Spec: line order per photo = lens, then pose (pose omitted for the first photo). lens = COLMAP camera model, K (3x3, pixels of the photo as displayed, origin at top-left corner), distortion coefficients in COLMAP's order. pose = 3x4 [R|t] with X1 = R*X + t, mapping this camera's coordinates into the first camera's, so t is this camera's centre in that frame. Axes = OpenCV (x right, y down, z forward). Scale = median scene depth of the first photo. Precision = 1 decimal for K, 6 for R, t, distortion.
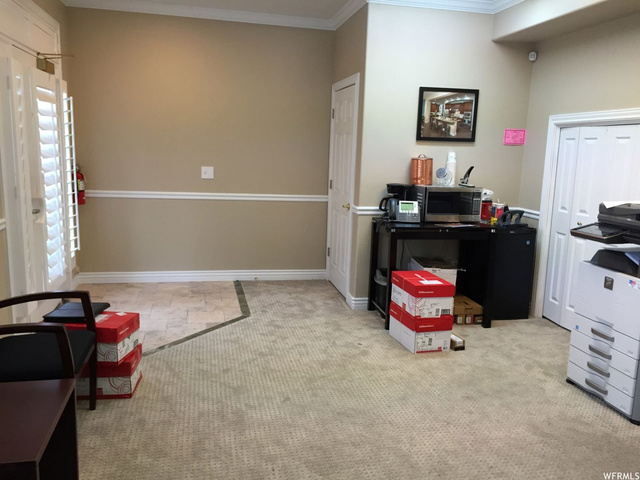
lens RADIAL K [[548.8, 0, 319.9], [0, 548.8, 240.2], [0, 0, 1]] dist [0.060996, -0.061638]
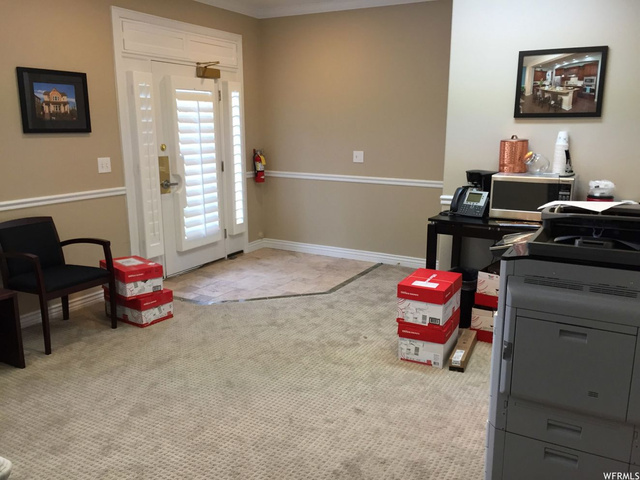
lens RADIAL K [[548.8, 0, 320.9], [0, 548.8, 242.3], [0, 0, 1]] dist [0.060996, -0.061638]
pose [[0.742522, 0.110131, -0.660706, 0.534408], [-0.090469, 0.993841, 0.063988, -0.024765], [0.663684, 0.012261, 0.747913, 0.199487]]
